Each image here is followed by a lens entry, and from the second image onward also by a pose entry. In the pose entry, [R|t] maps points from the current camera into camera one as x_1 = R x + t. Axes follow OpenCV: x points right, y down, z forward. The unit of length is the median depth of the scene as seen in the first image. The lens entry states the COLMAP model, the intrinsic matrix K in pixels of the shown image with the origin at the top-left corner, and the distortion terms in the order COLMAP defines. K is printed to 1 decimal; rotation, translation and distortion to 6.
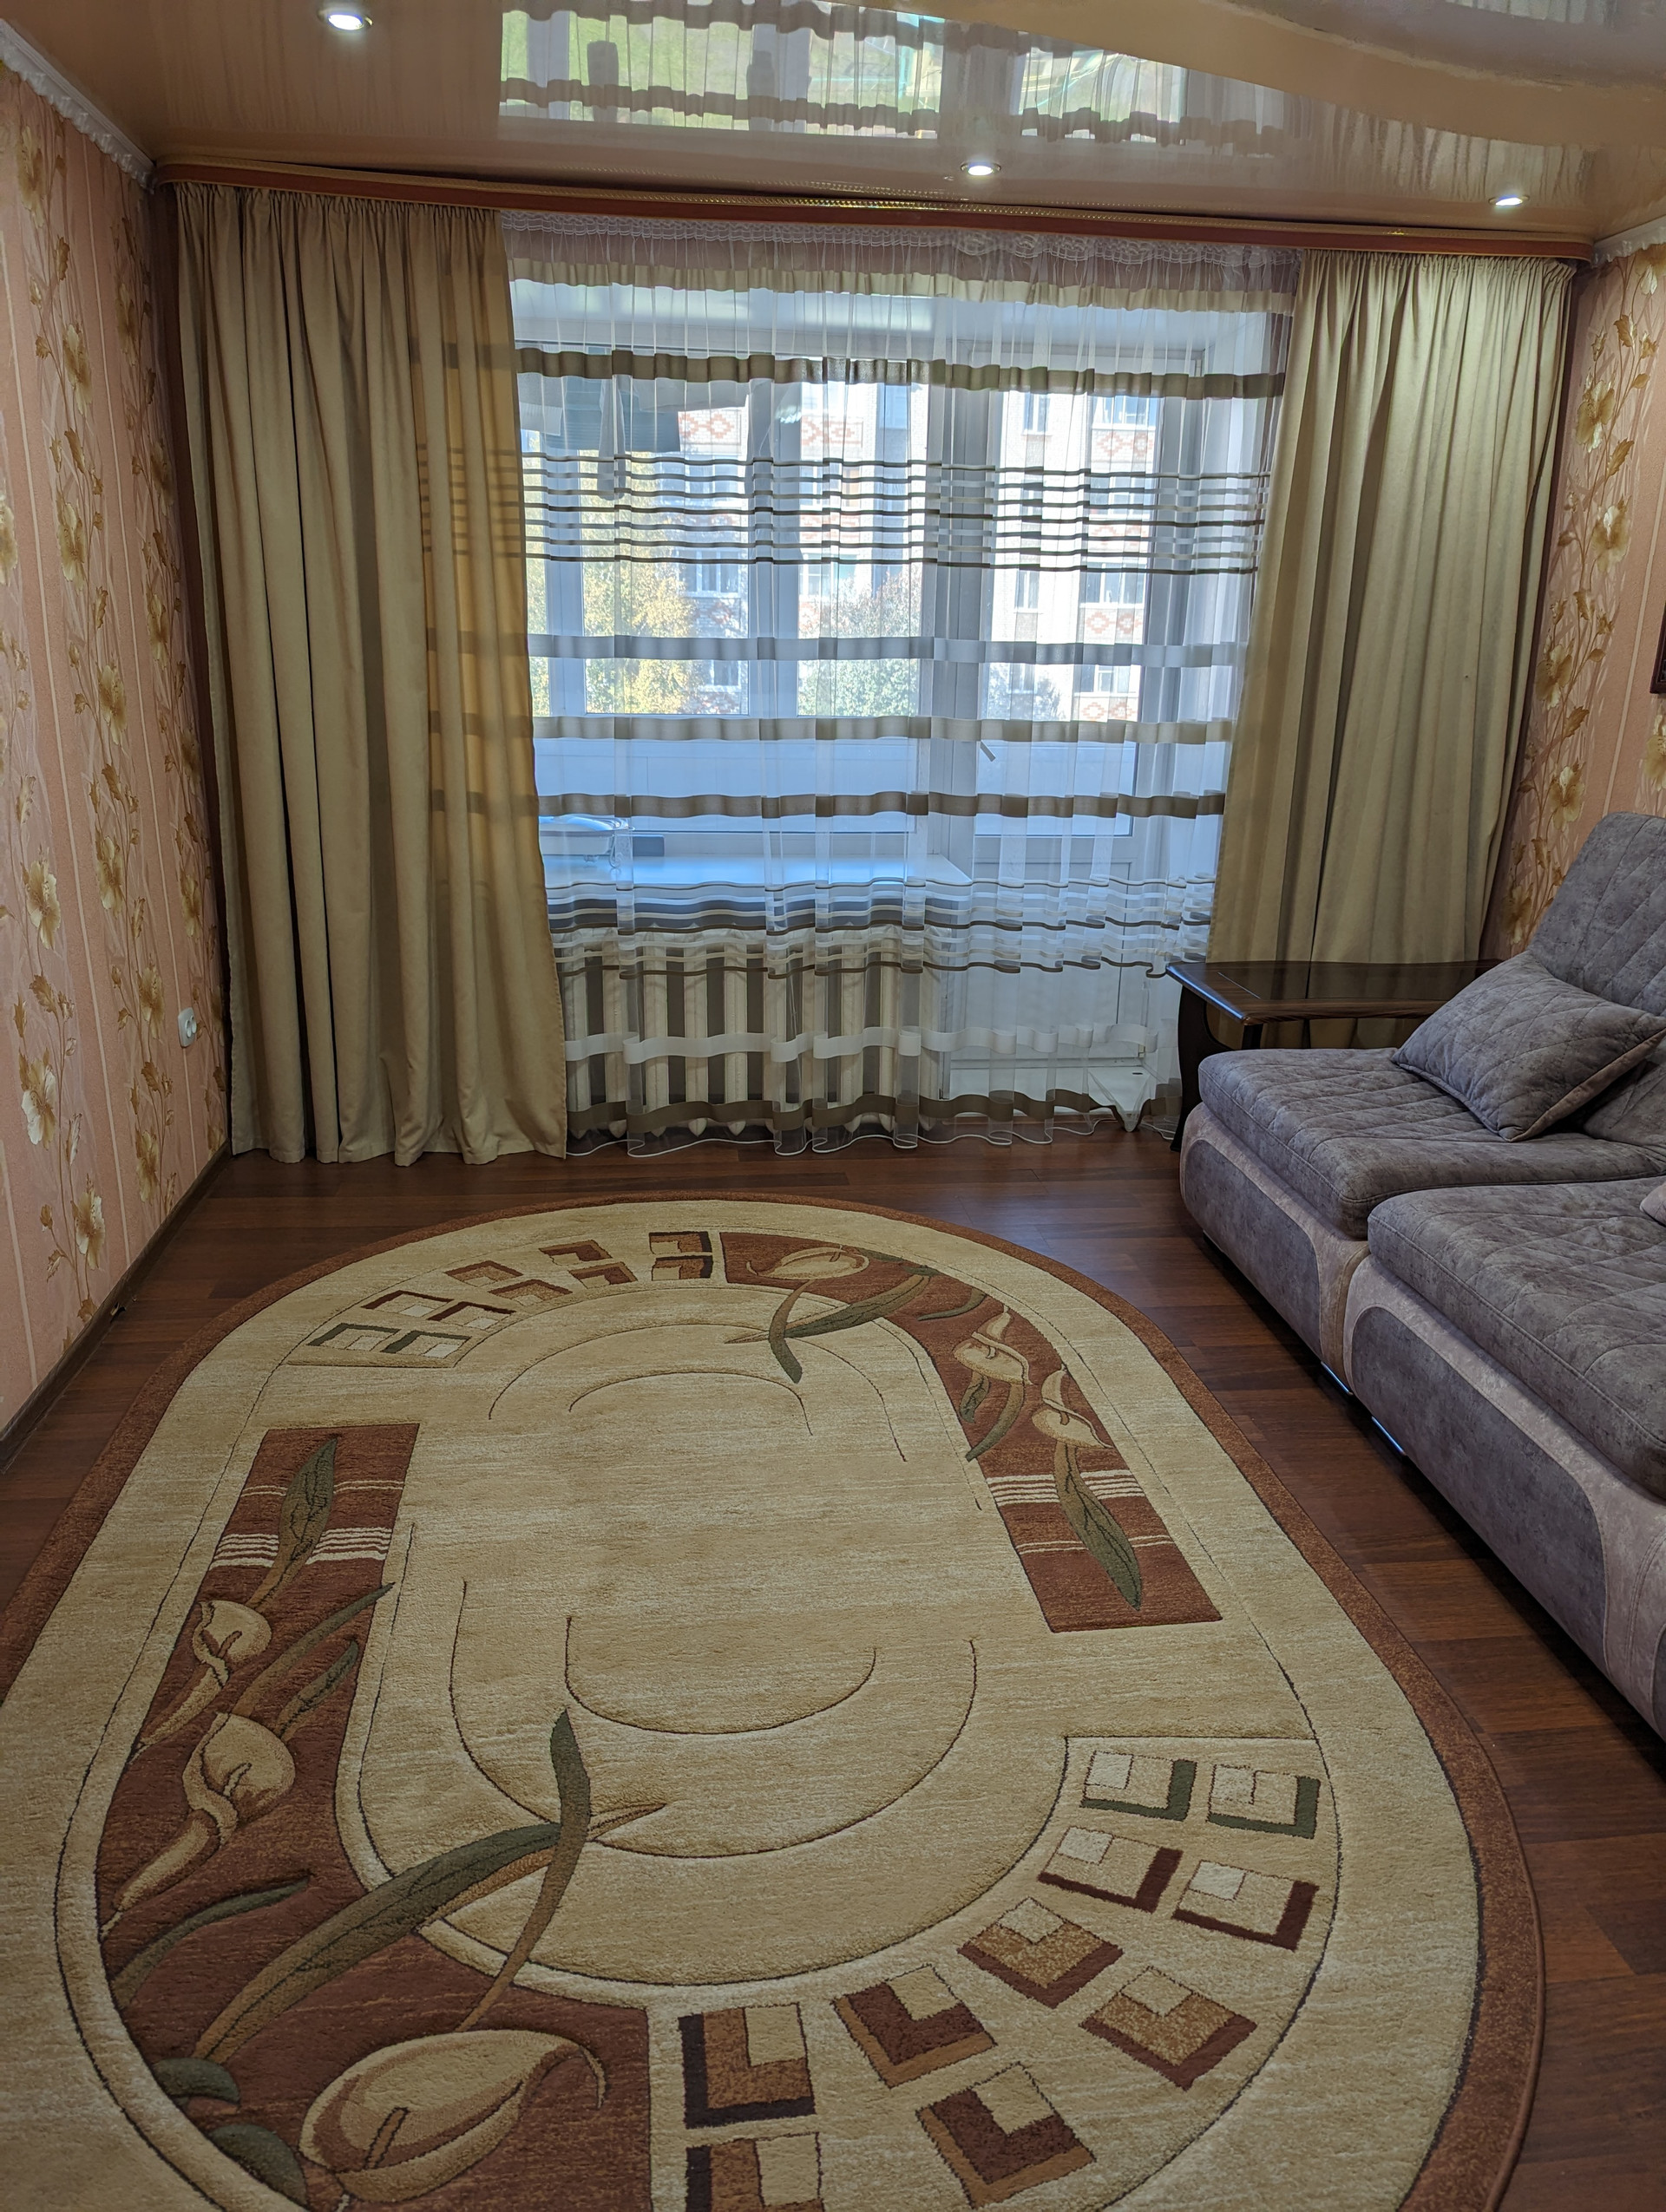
lens RADIAL K [[1550.5, 0, 841.3], [0, 1550.5, 1094.0], [0, 0, 1]] dist [0.061057, -0.062249]
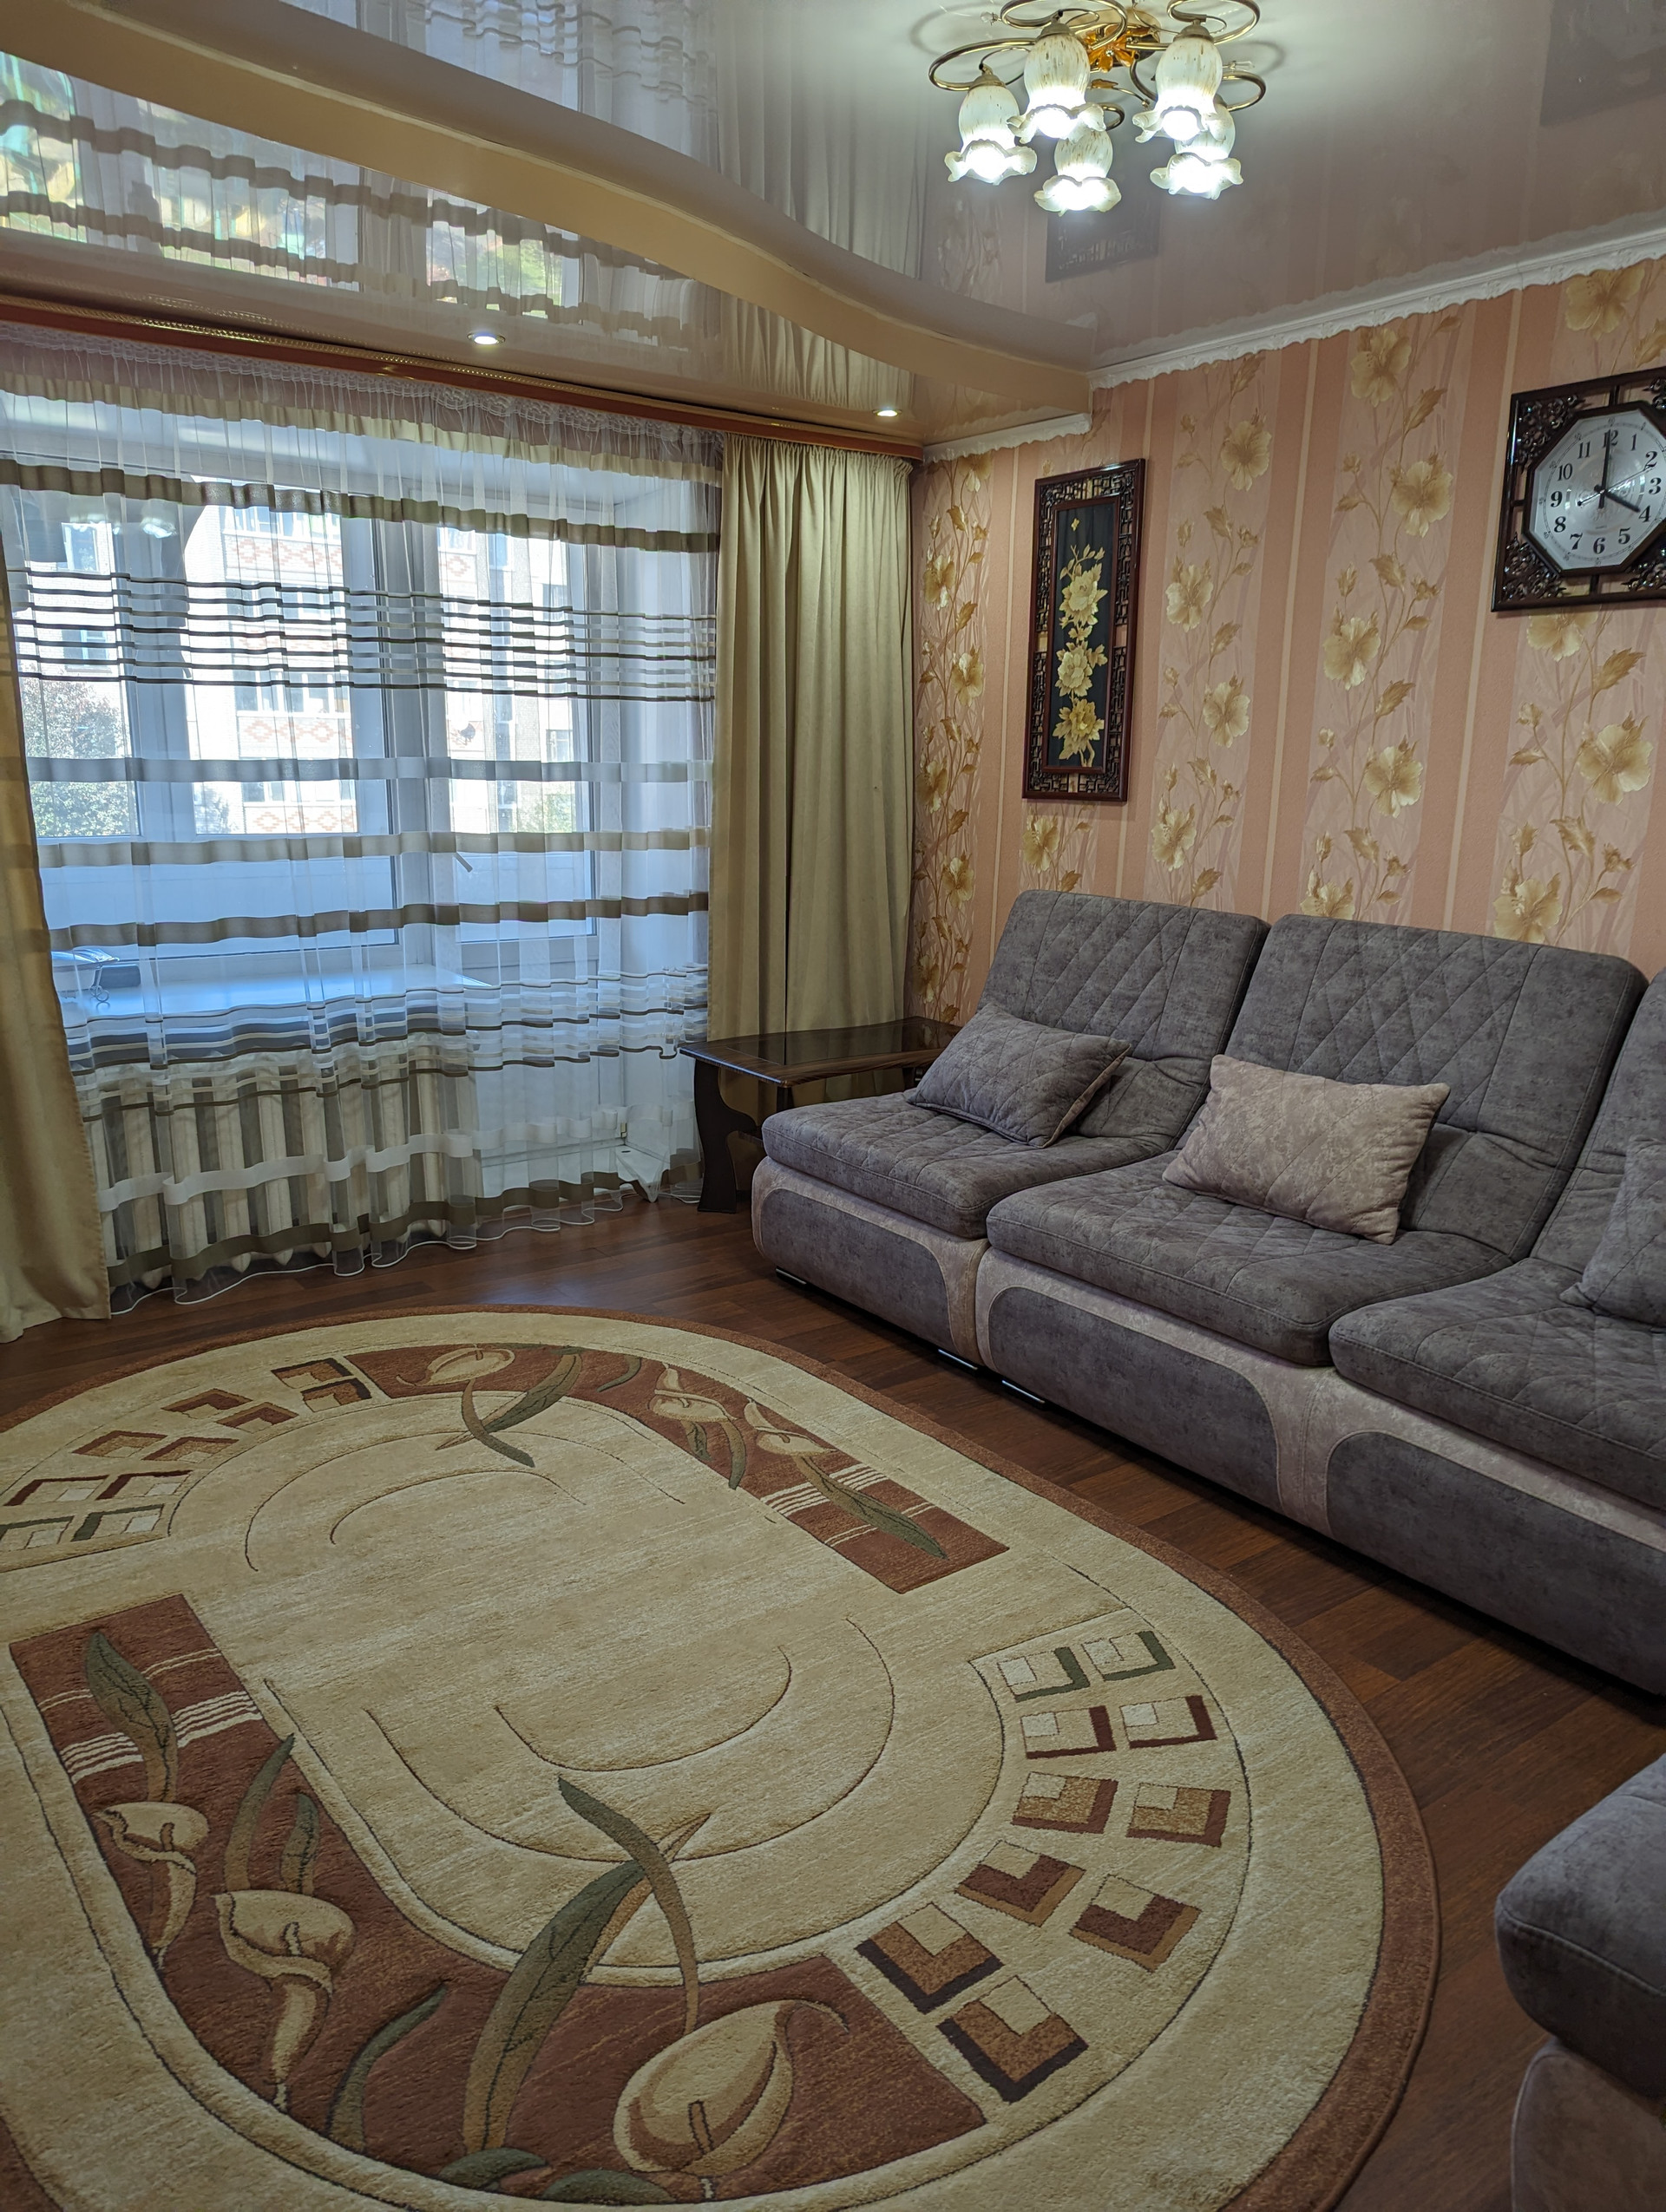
lens RADIAL K [[1558.0, 0, 838.6], [0, 1558.0, 1099.8], [0, 0, 1]] dist [0.057708, -0.052771]
pose [[0.871007, -0.115295, 0.477549, -0.288077], [0.144815, 0.989135, -0.025322, -0.000391], [-0.469441, 0.091212, 0.878240, -0.033011]]
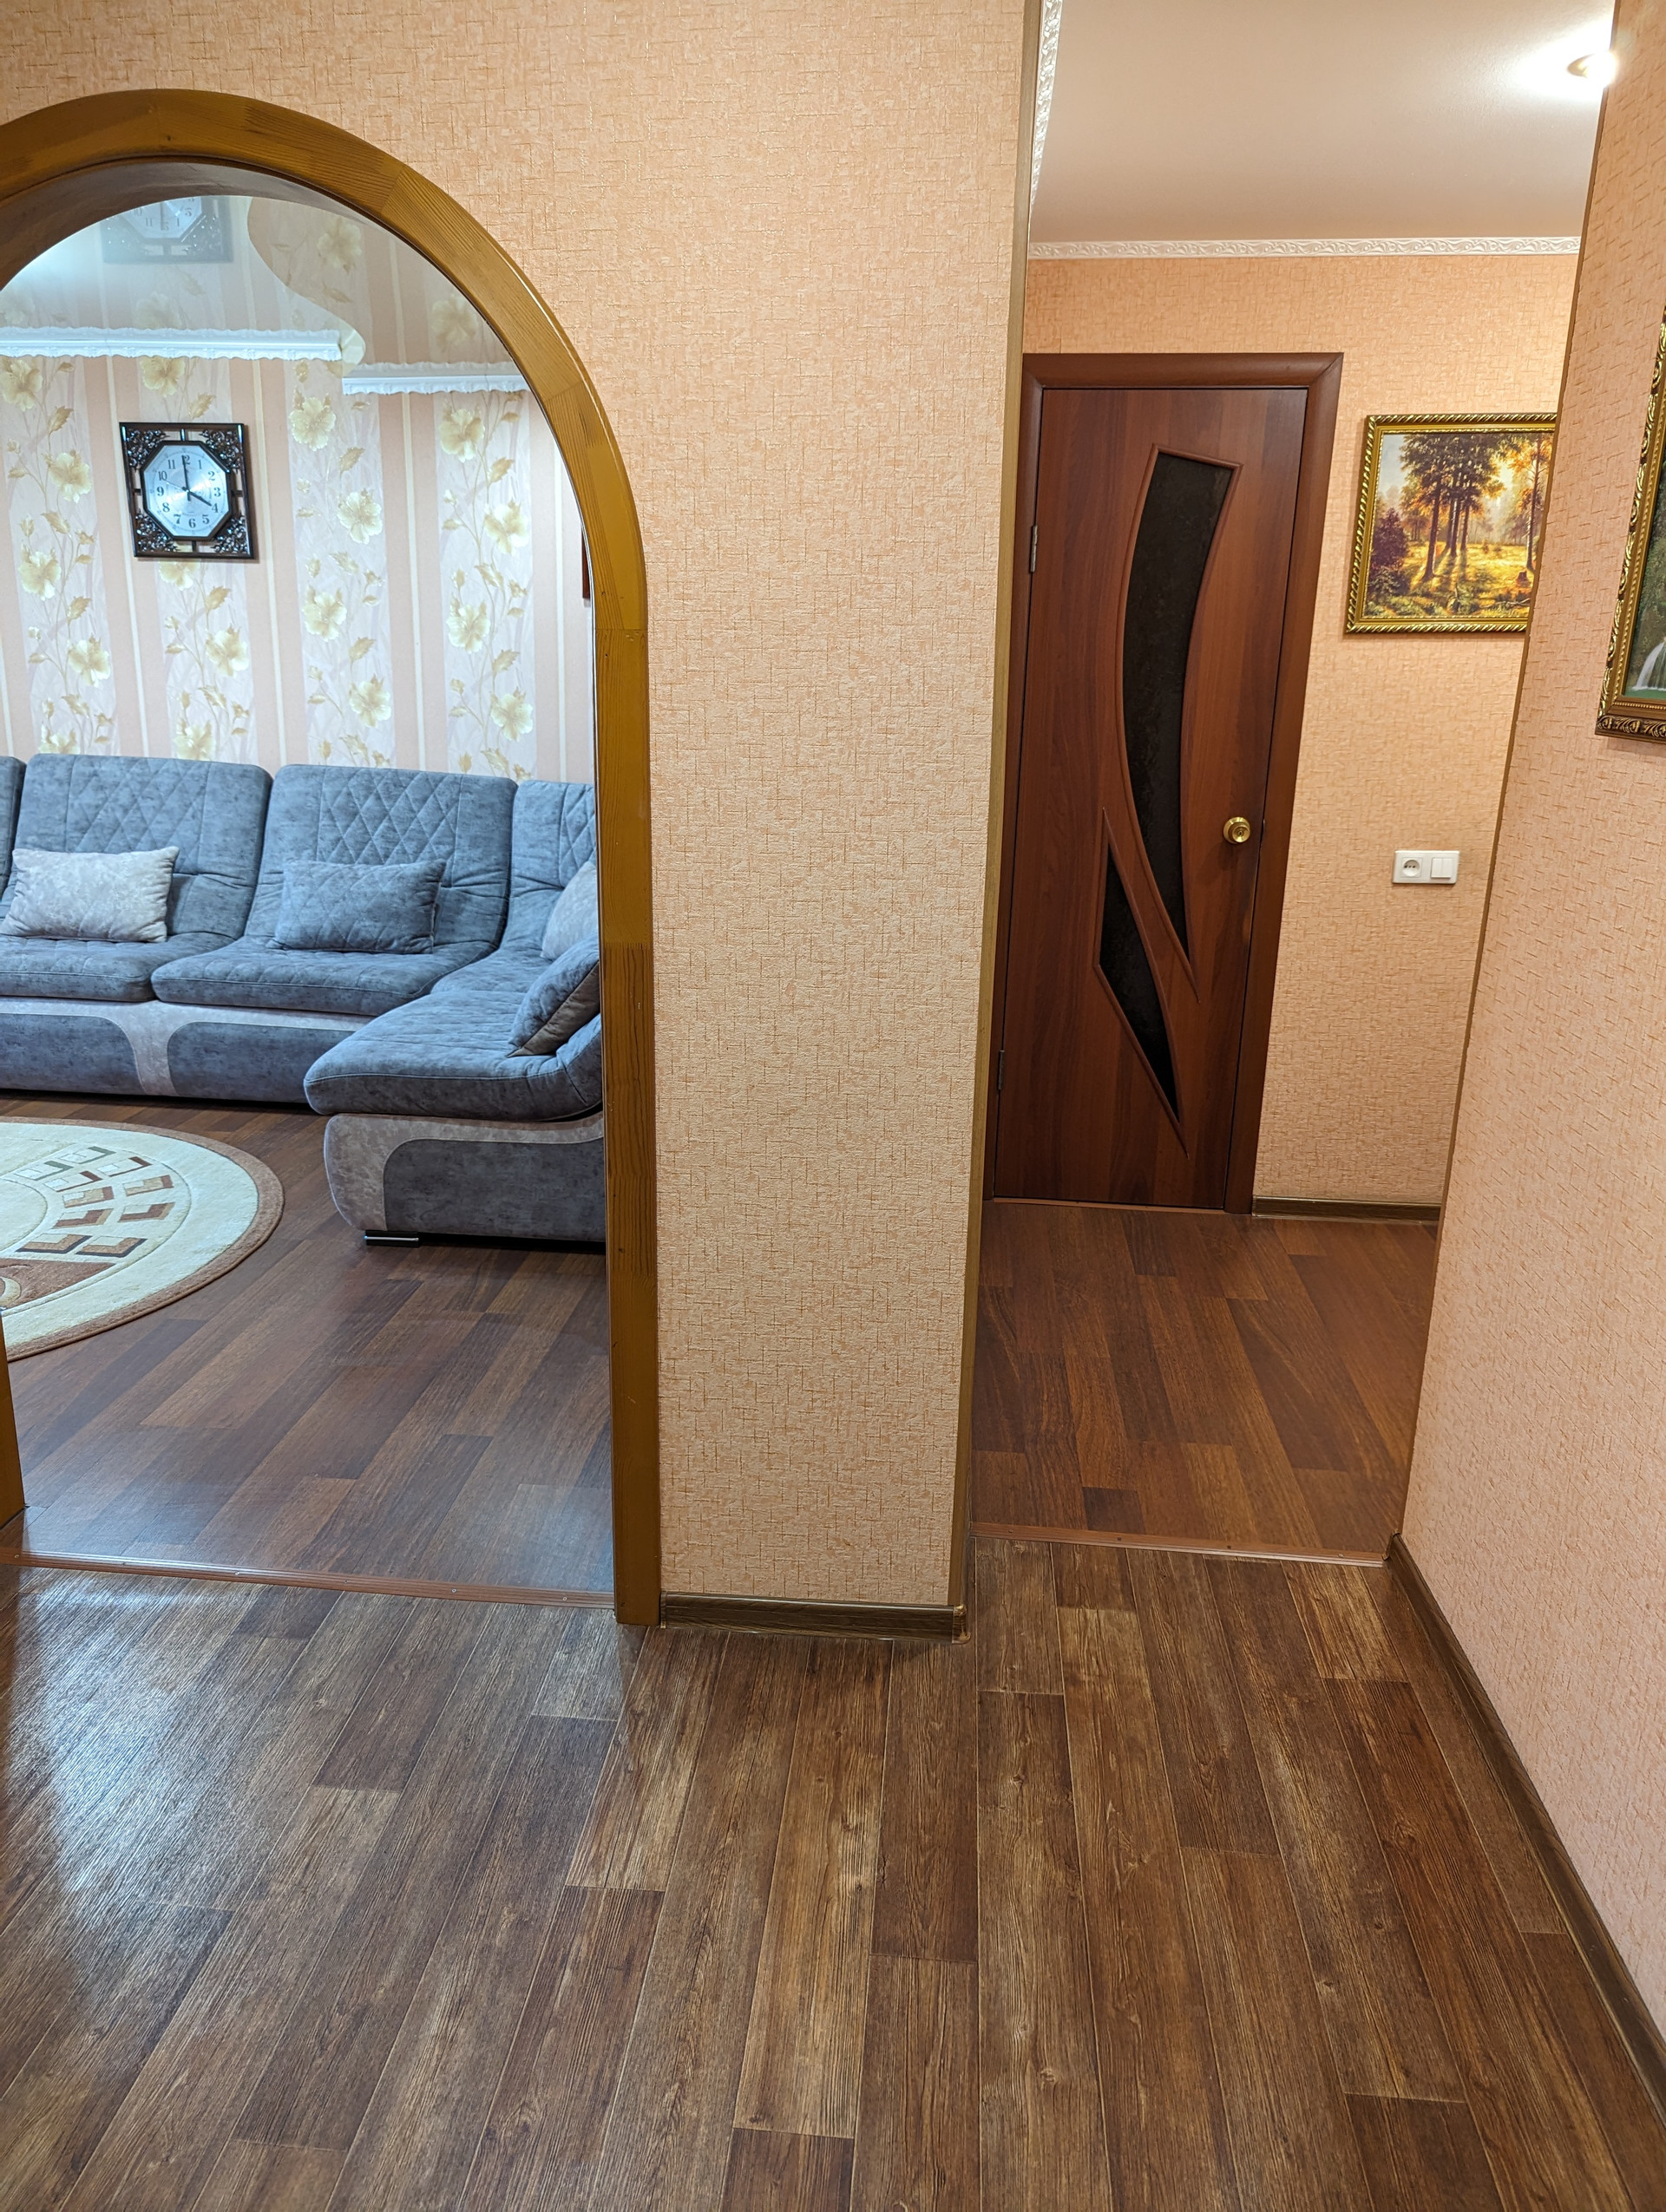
lens RADIAL K [[1559.5, 0, 814.6], [0, 1559.5, 1092.1], [0, 0, 1]] dist [0.060985, -0.056261]
pose [[0.230419, -0.278271, 0.932455, -0.947057], [0.266399, 0.939670, 0.214595, 0.085708], [-0.935916, 0.198959, 0.290650, -0.409240]]
